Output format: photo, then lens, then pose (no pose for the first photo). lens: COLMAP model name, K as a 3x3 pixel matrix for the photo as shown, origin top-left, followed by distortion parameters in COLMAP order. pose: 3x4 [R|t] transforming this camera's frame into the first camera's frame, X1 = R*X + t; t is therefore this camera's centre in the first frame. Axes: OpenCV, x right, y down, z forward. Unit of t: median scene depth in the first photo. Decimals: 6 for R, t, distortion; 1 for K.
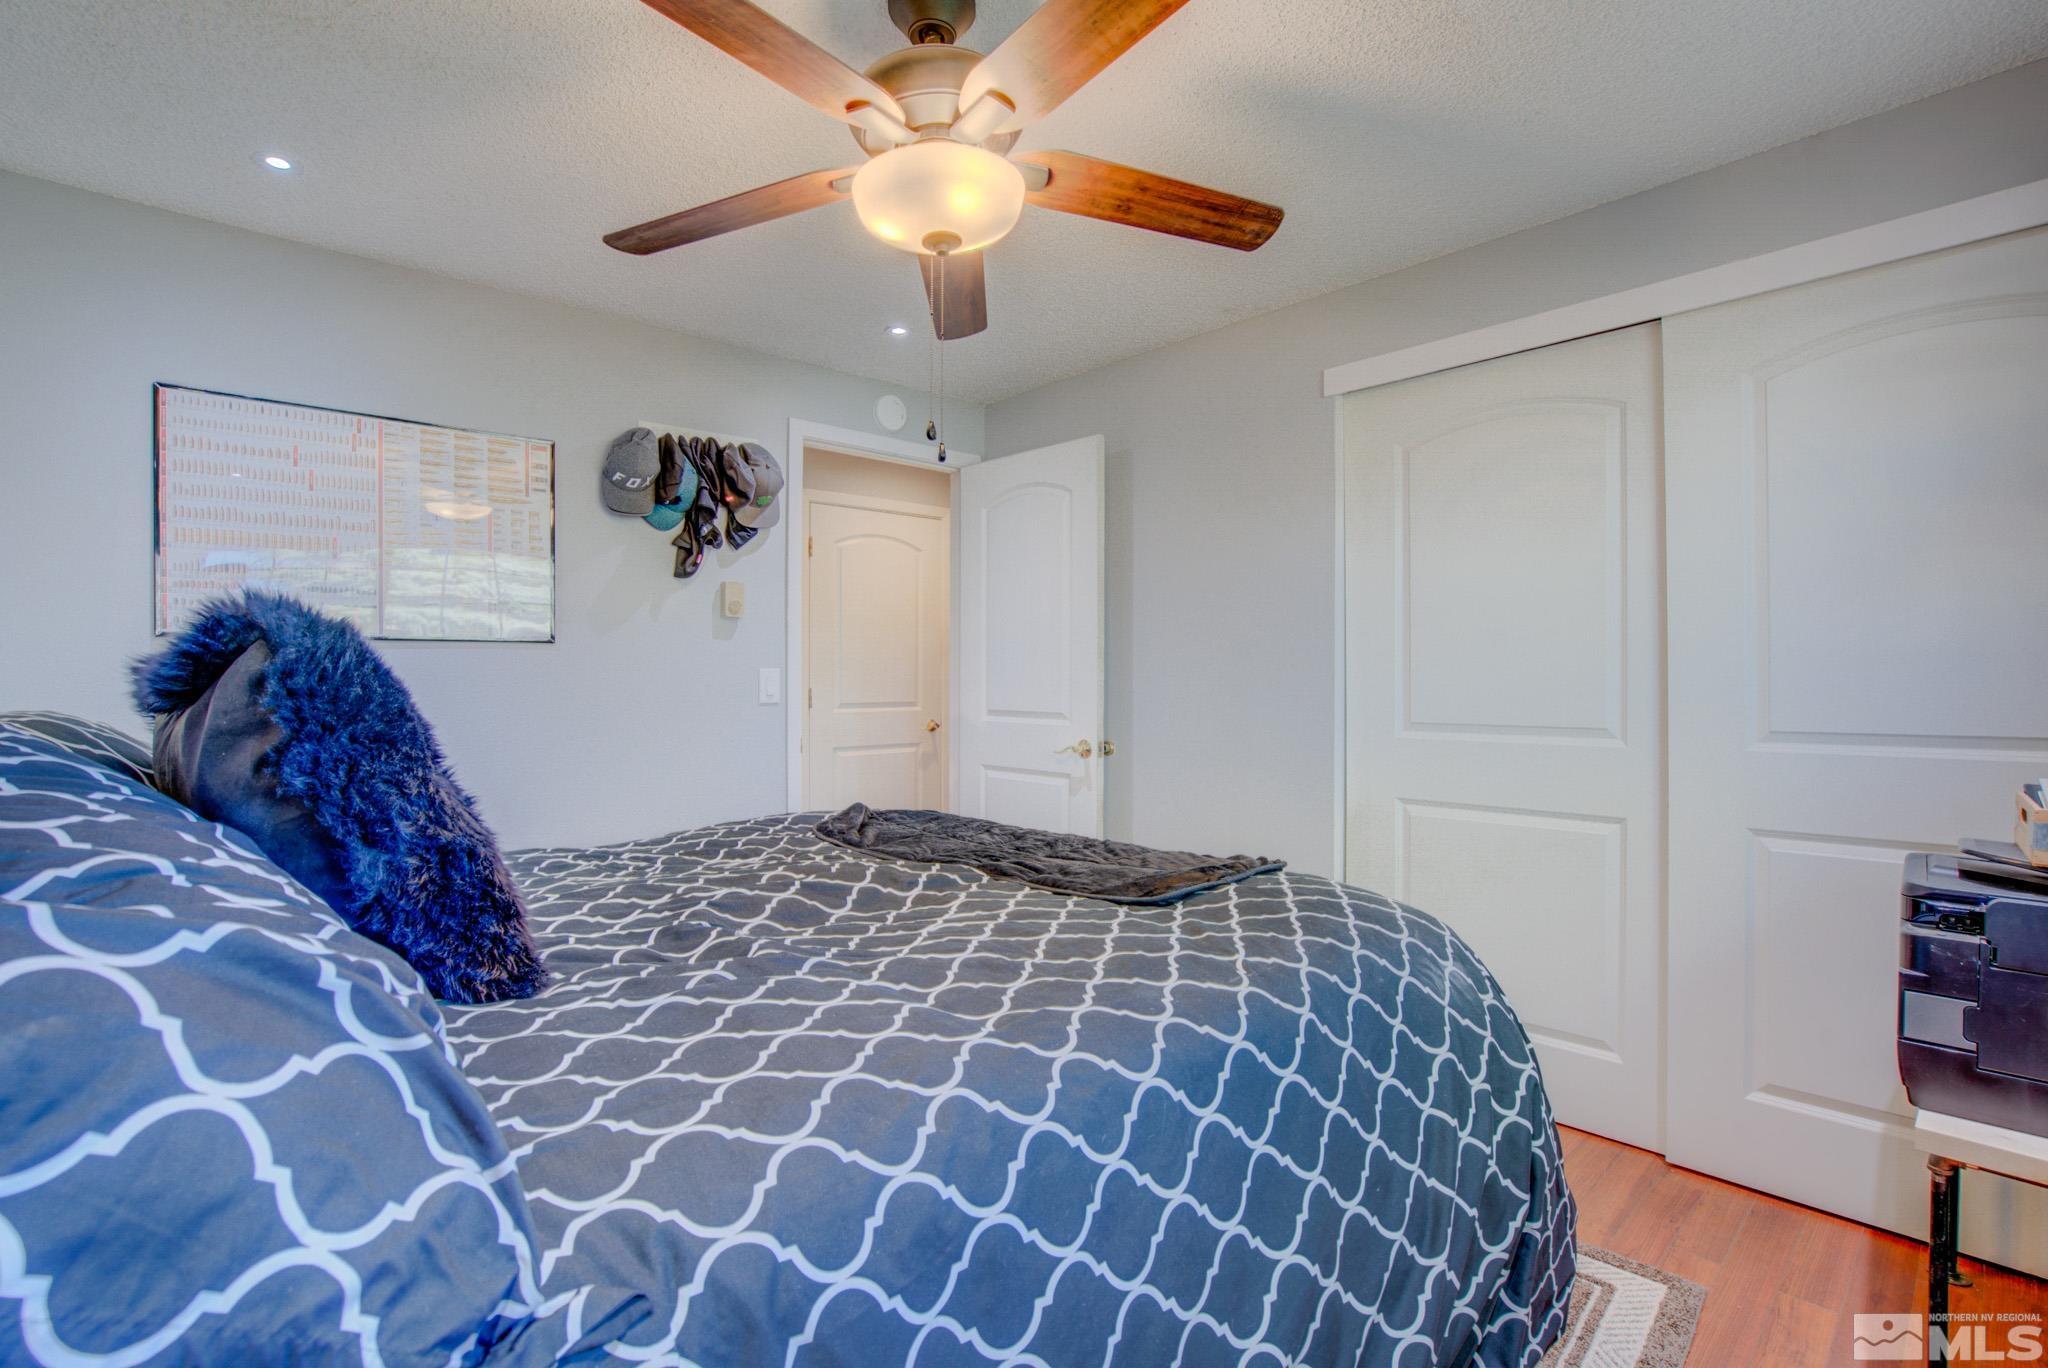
lens RADIAL K [[907.5, 0, 1025.5], [0, 907.5, 679.7], [0, 0, 1]] dist [0.000470, 0.000043]
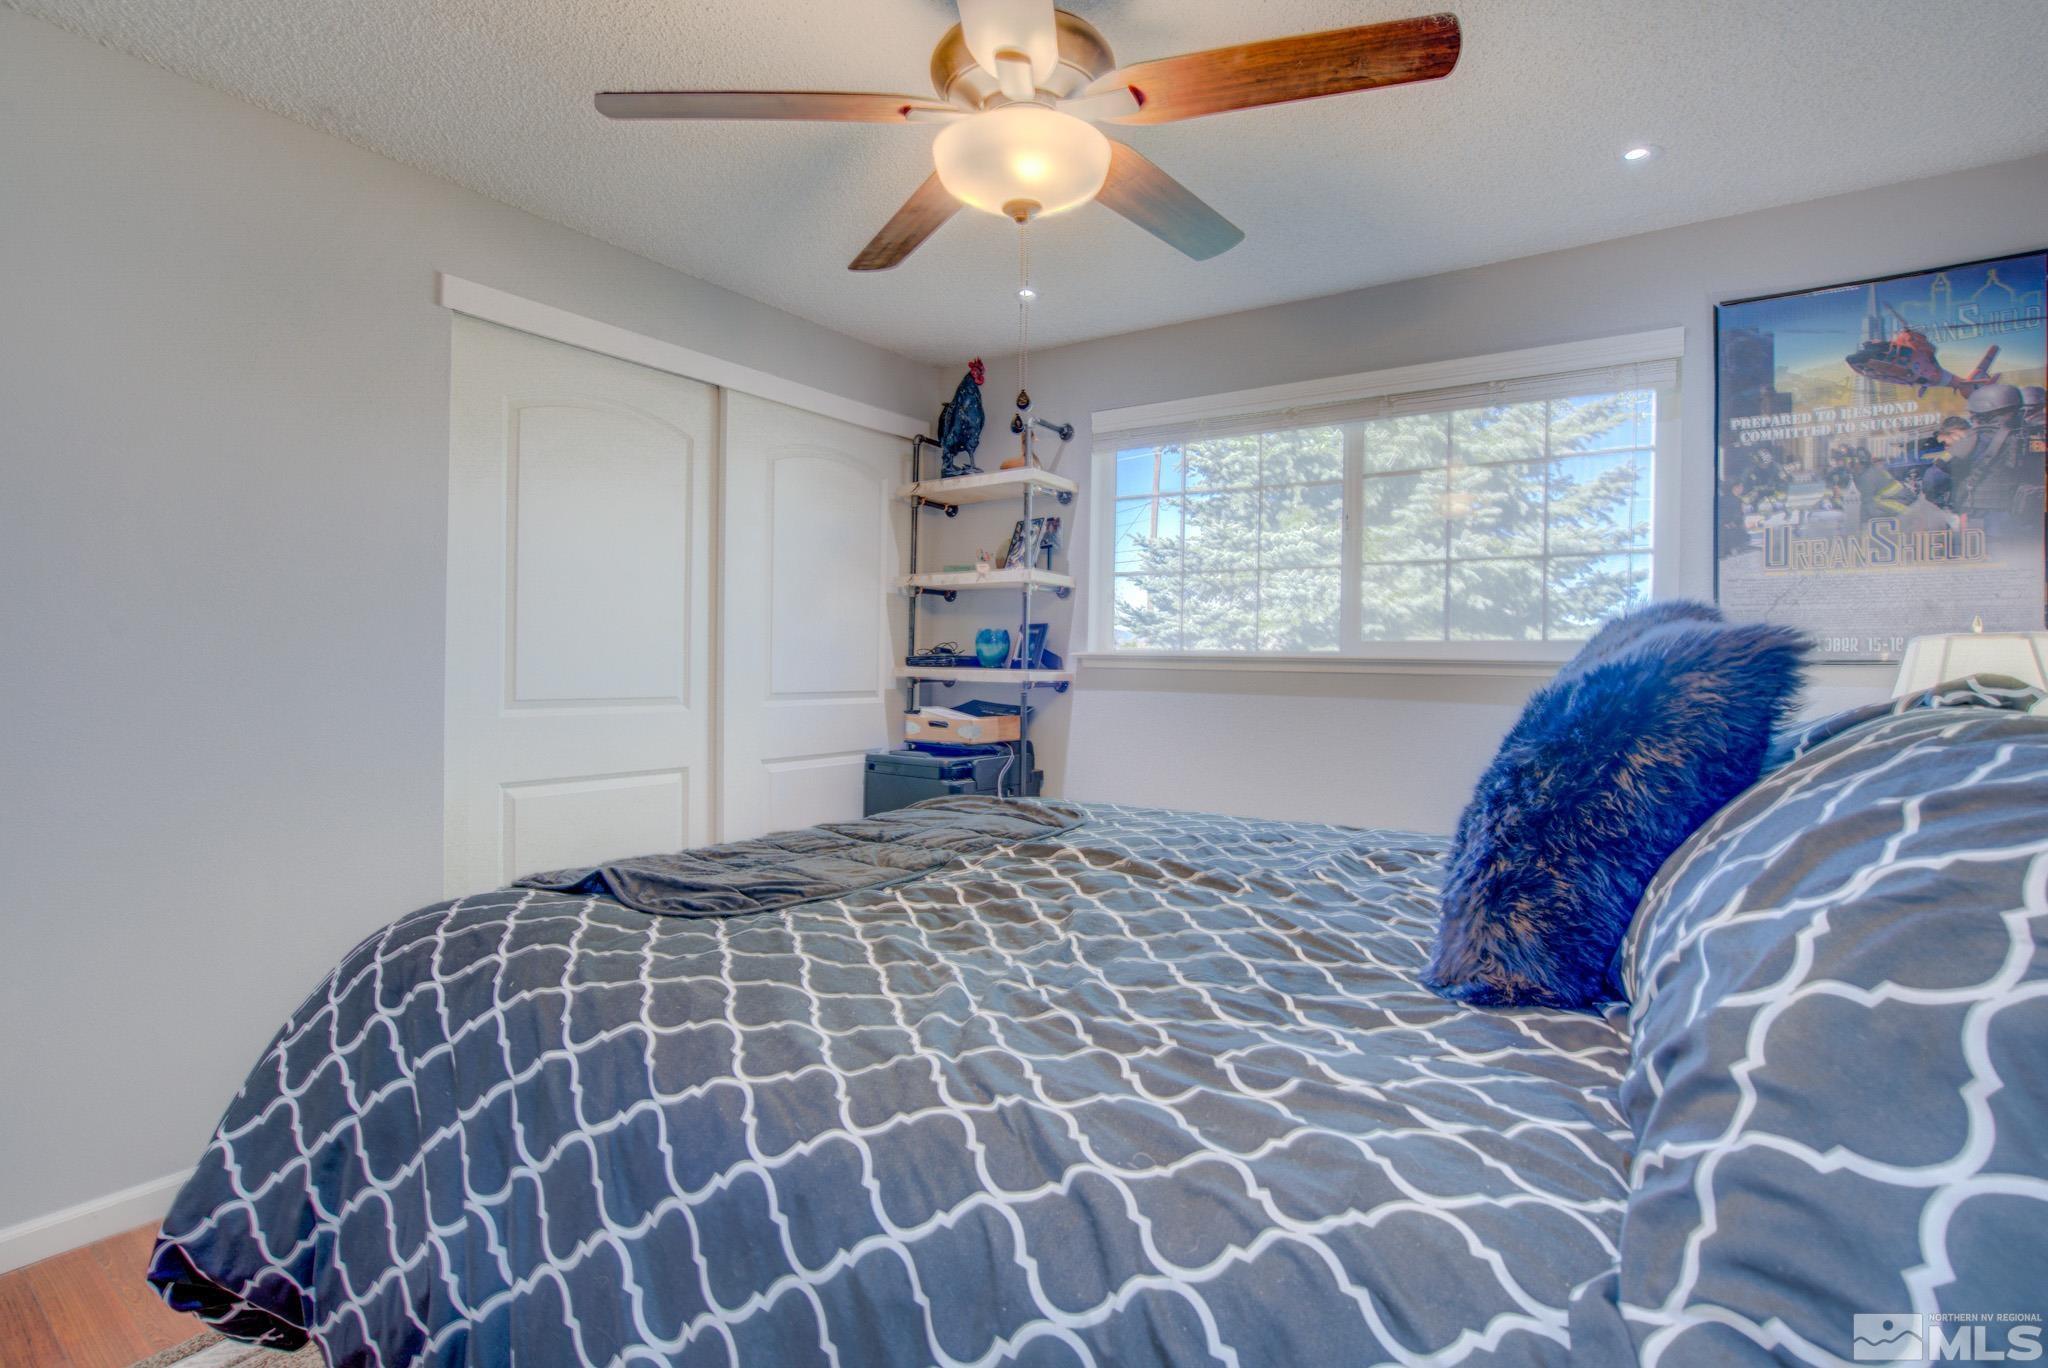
lens RADIAL K [[1041.8, 0, 1027.0], [0, 1041.8, 671.4], [0, 0, 1]] dist [-0.000792, 0.000456]
pose [[-0.180872, -0.002264, 0.983504, -0.841821], [-0.010425, 0.999946, 0.000384, 0.013838], [-0.983451, -0.010184, -0.180886, 0.787355]]
